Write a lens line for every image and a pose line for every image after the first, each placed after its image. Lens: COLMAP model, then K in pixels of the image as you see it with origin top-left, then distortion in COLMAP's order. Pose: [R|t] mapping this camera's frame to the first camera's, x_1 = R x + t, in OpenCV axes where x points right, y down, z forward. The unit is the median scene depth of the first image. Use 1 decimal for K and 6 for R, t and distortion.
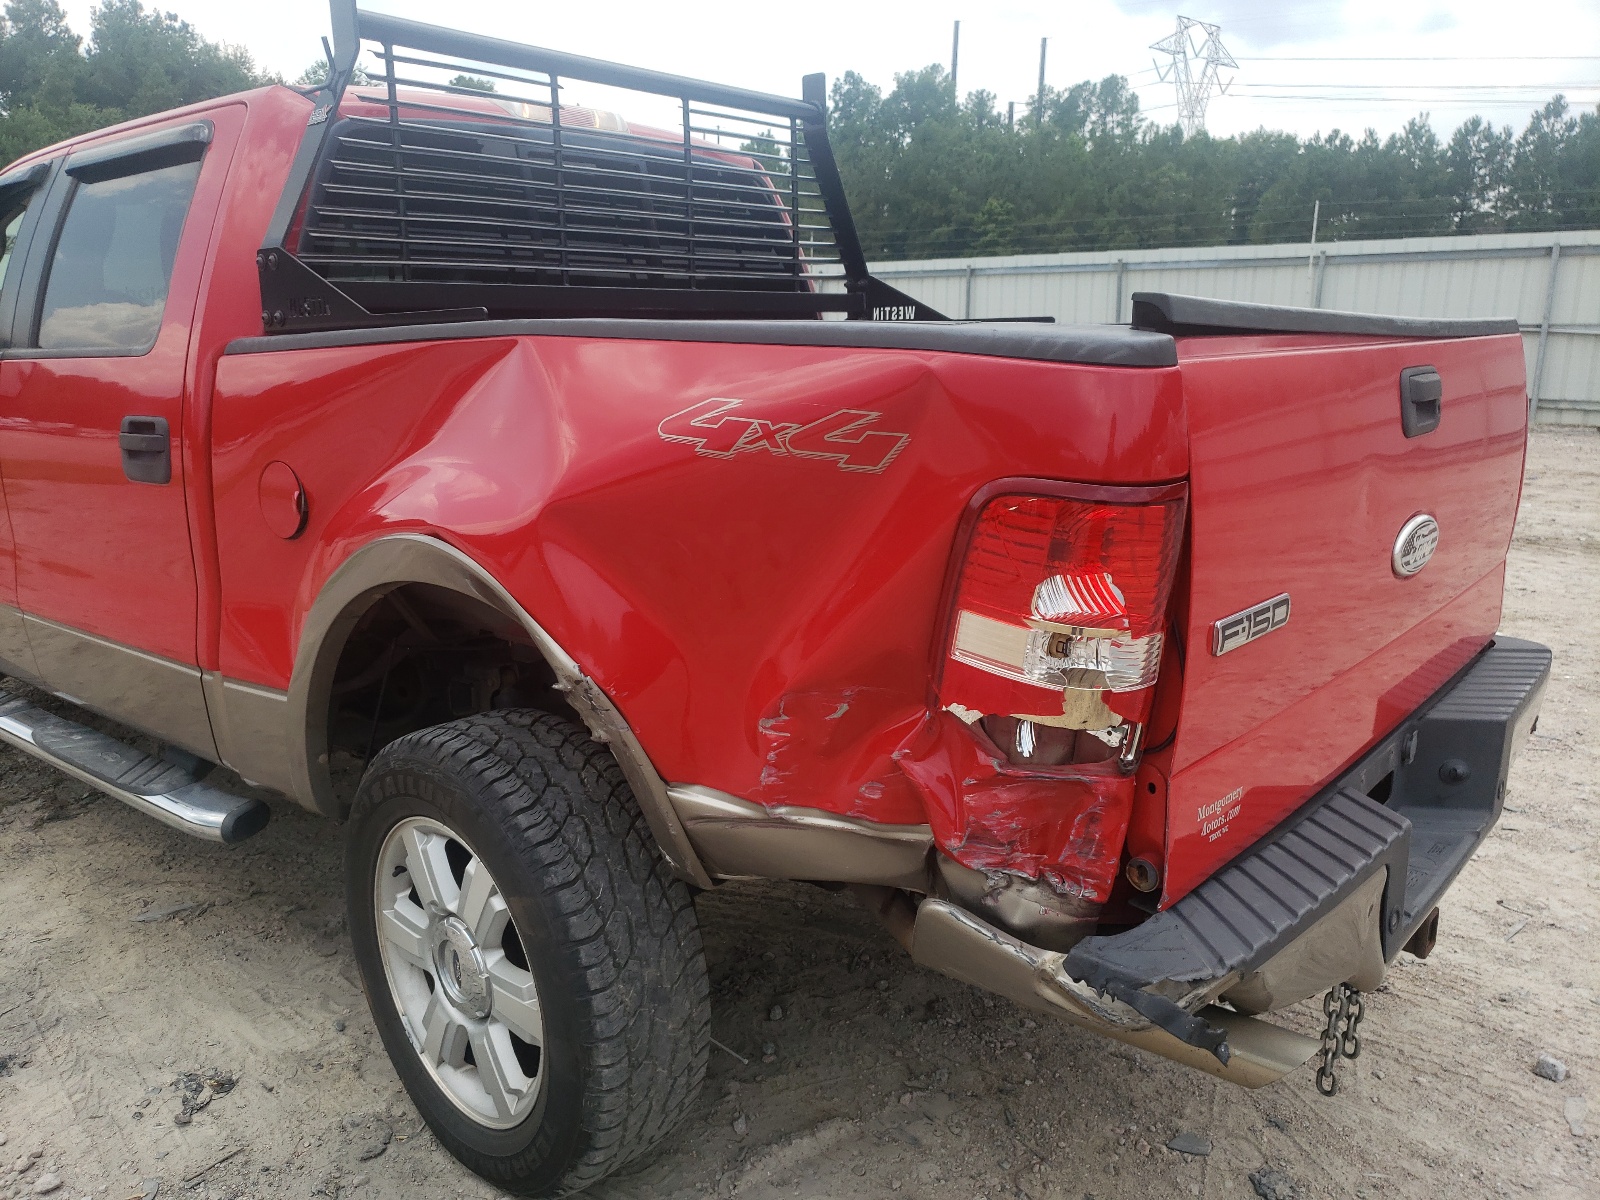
lens RADIAL K [[1327.1, 0, 800.0], [0, 1327.1, 600.0], [0, 0, 1]] dist [-0.012967, 0.054113]
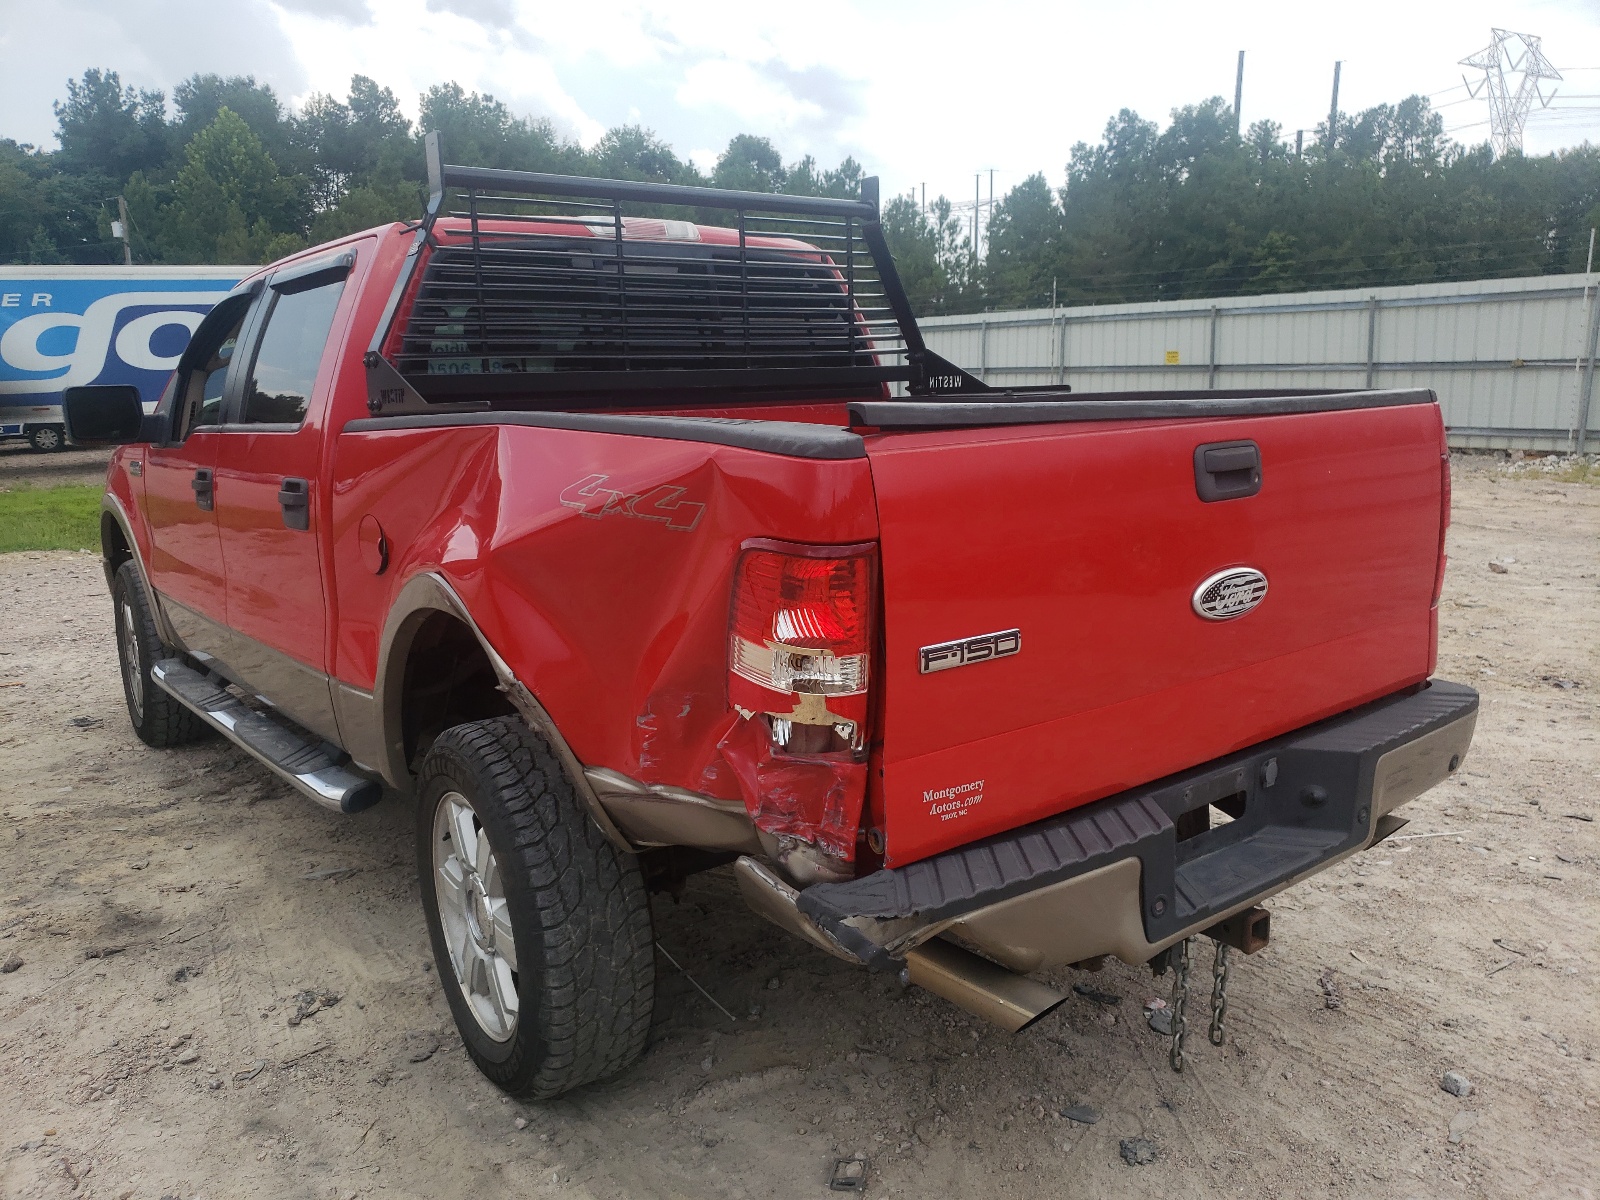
lens RADIAL K [[1327.1, 0, 800.0], [0, 1327.1, 600.0], [0, 0, 1]] dist [-0.012967, 0.054113]
pose [[0.979373, 0.017889, -0.201266, 0.259692], [-0.024029, 0.999316, -0.028103, 0.005085], [0.200626, 0.032359, 0.979133, -0.170475]]
